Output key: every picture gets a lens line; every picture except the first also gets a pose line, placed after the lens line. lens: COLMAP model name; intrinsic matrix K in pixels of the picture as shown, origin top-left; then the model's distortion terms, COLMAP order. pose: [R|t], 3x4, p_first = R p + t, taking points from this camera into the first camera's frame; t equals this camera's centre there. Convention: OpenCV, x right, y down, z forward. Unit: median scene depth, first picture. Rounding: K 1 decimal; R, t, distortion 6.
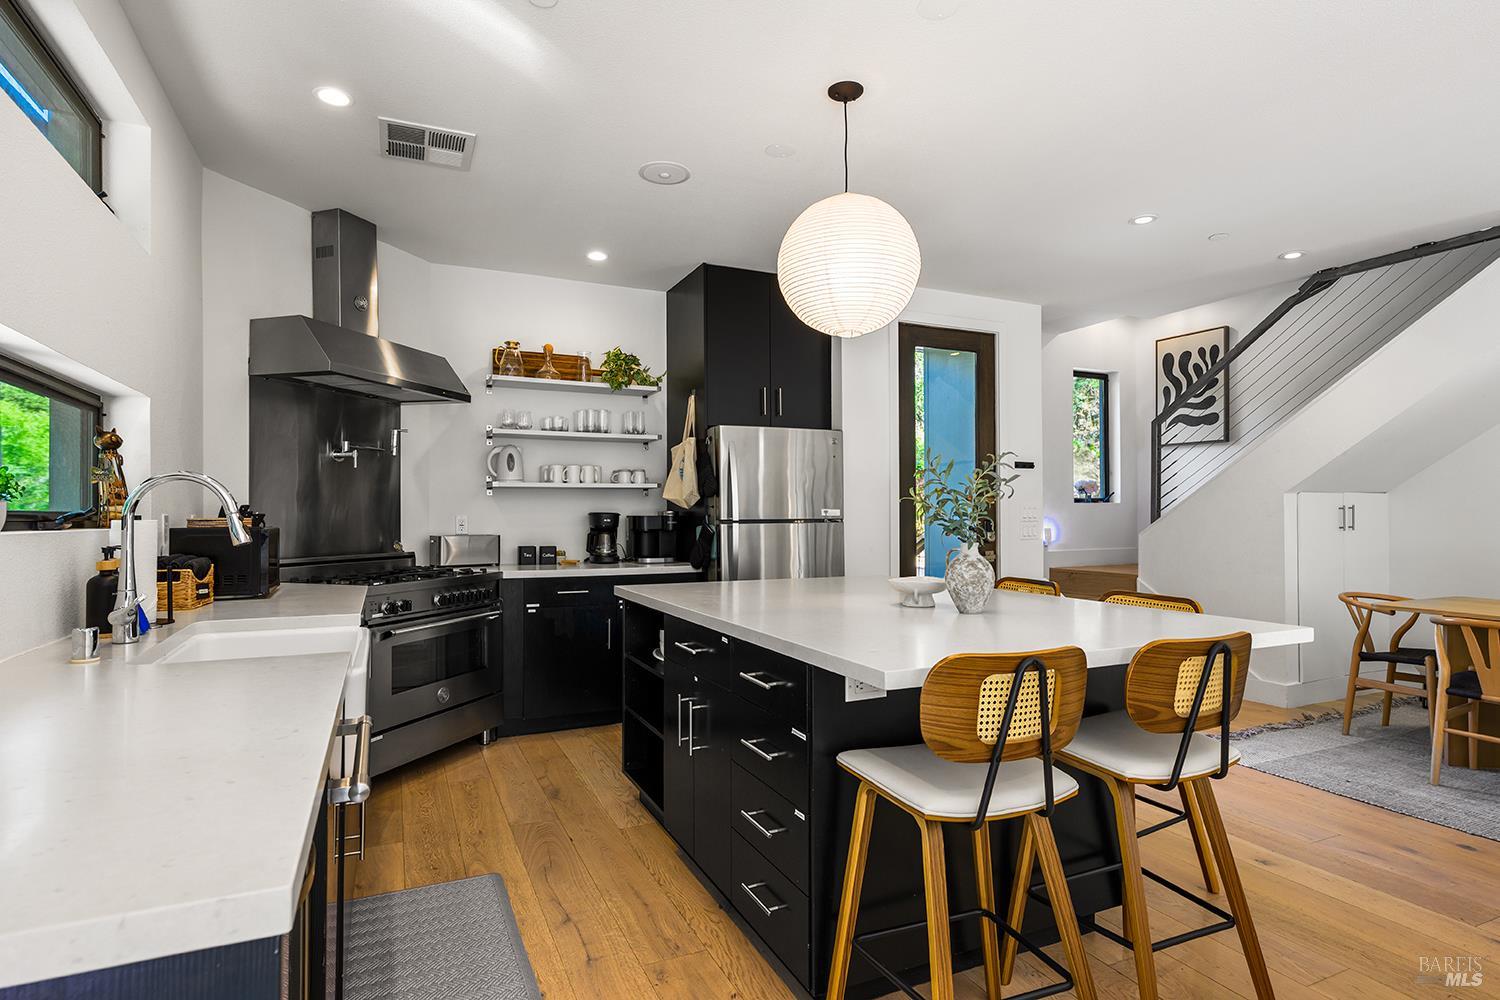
lens RADIAL K [[788.9, 0, 748.6], [0, 788.9, 508.0], [0, 0, 1]] dist [-0.002255, -0.000456]
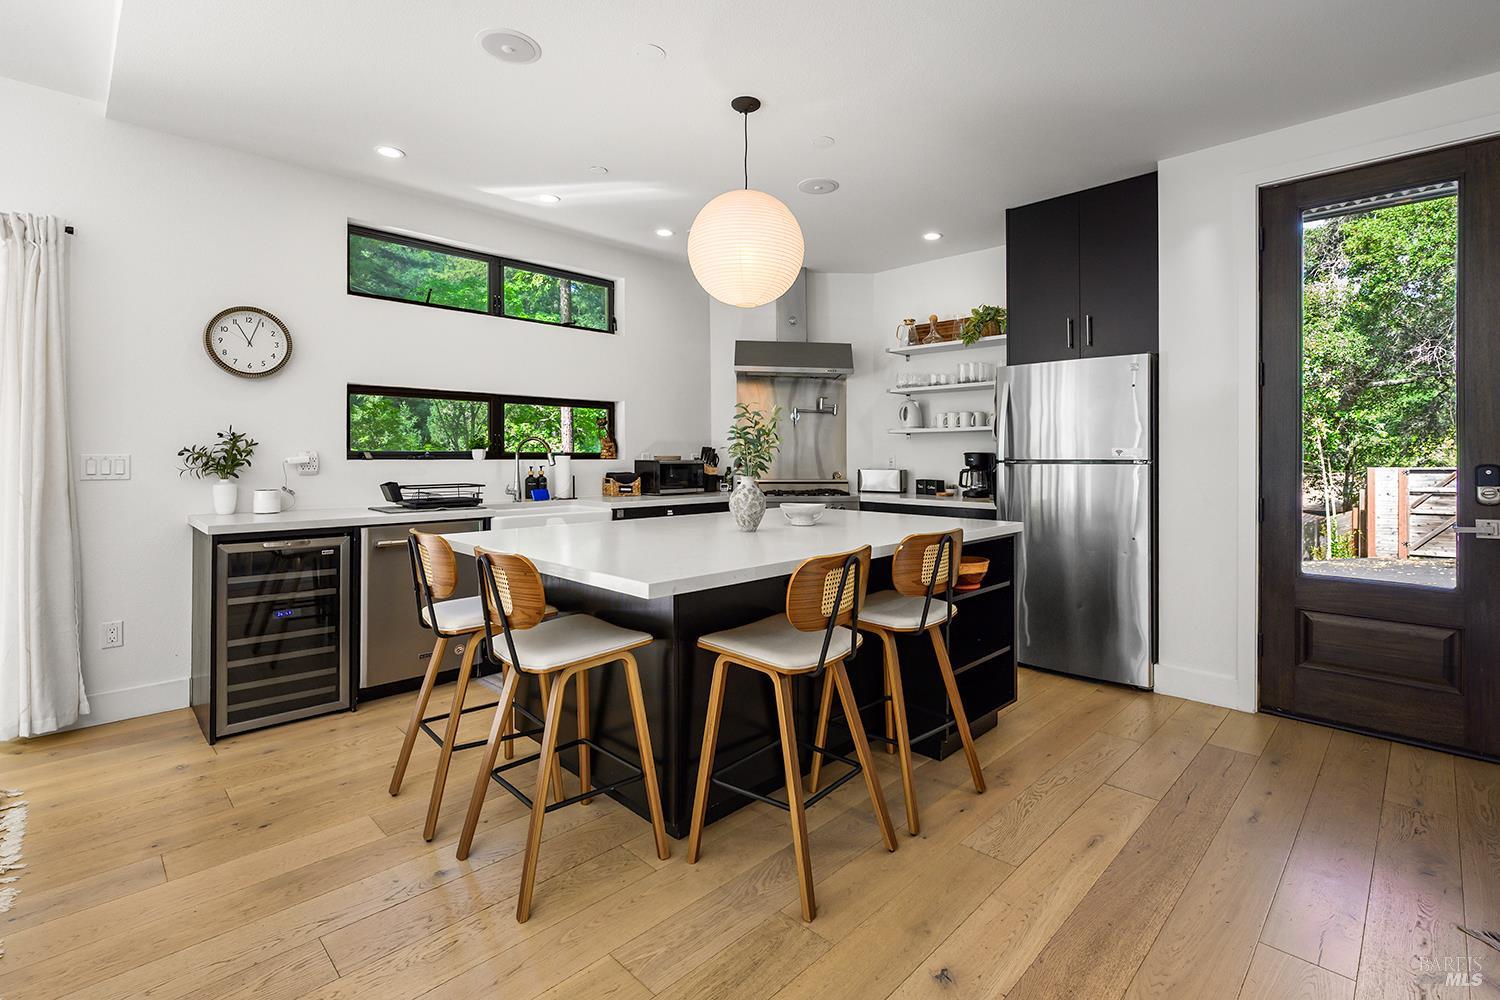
lens RADIAL K [[687.4, 0, 774.8], [0, 687.4, 458.2], [0, 0, 1]] dist [-0.009499, -0.000588]
pose [[0.364979, 0.008309, -0.930979, 0.652366], [0.004955, 0.999929, 0.010867, 0.001704], [0.931003, -0.008579, 0.364911, 0.377588]]
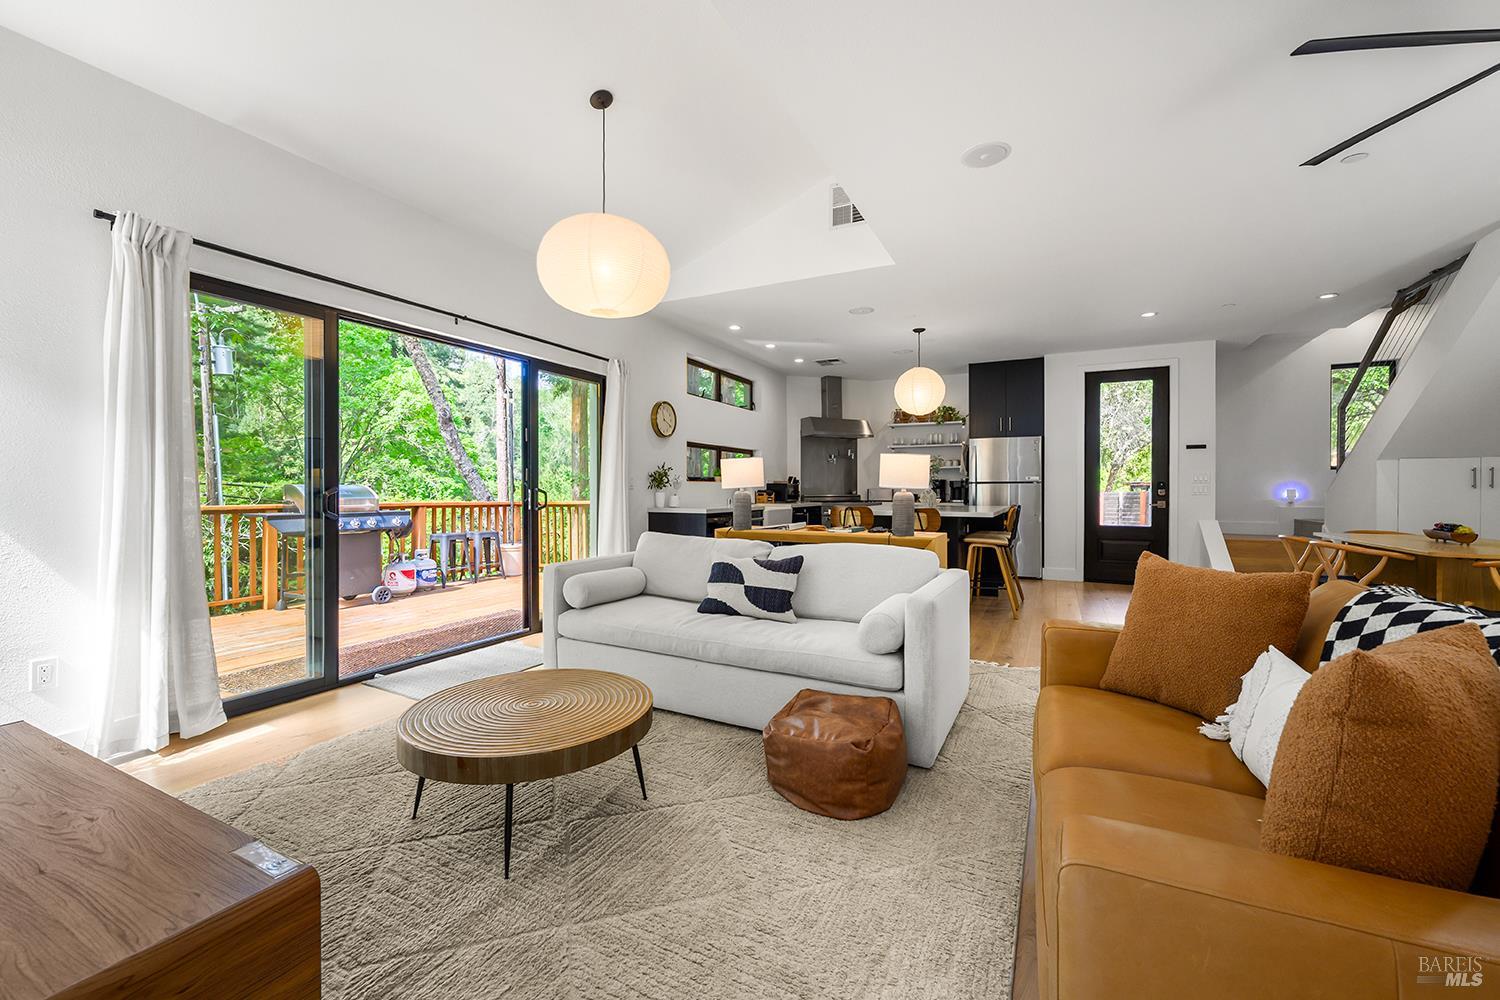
lens RADIAL K [[605.0, 0, 750.0], [0, 605.0, 500.0], [0, 0, 1]] dist [-0.000524, 0.000021]
pose [[0.618518, 0.016386, -0.785600, 0.861261], [0.004975, 0.999681, 0.024768, 0.019253], [0.785755, -0.019228, 0.618239, -0.498874]]
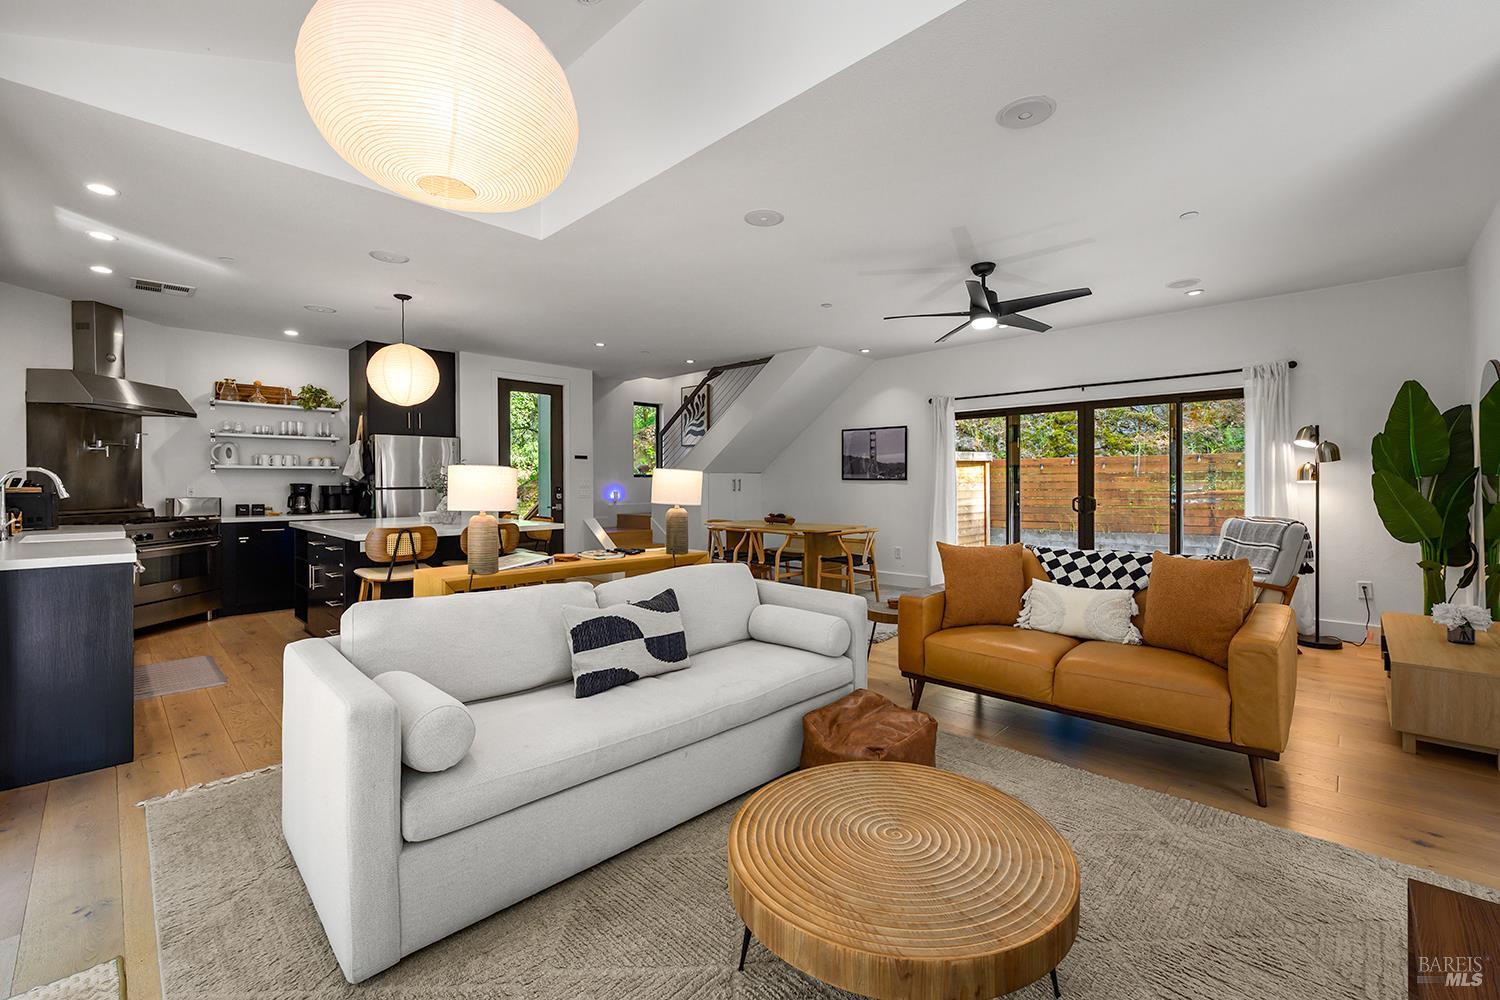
lens RADIAL K [[634.8, 0, 776.3], [0, 634.8, 485.2], [0, 0, 1]] dist [0.000620, 0.000183]
pose [[0.927517, -0.003058, 0.373769, 0.252497], [-0.000804, 0.999948, 0.010175, -0.005483], [-0.373780, -0.009738, 0.927466, -0.631500]]
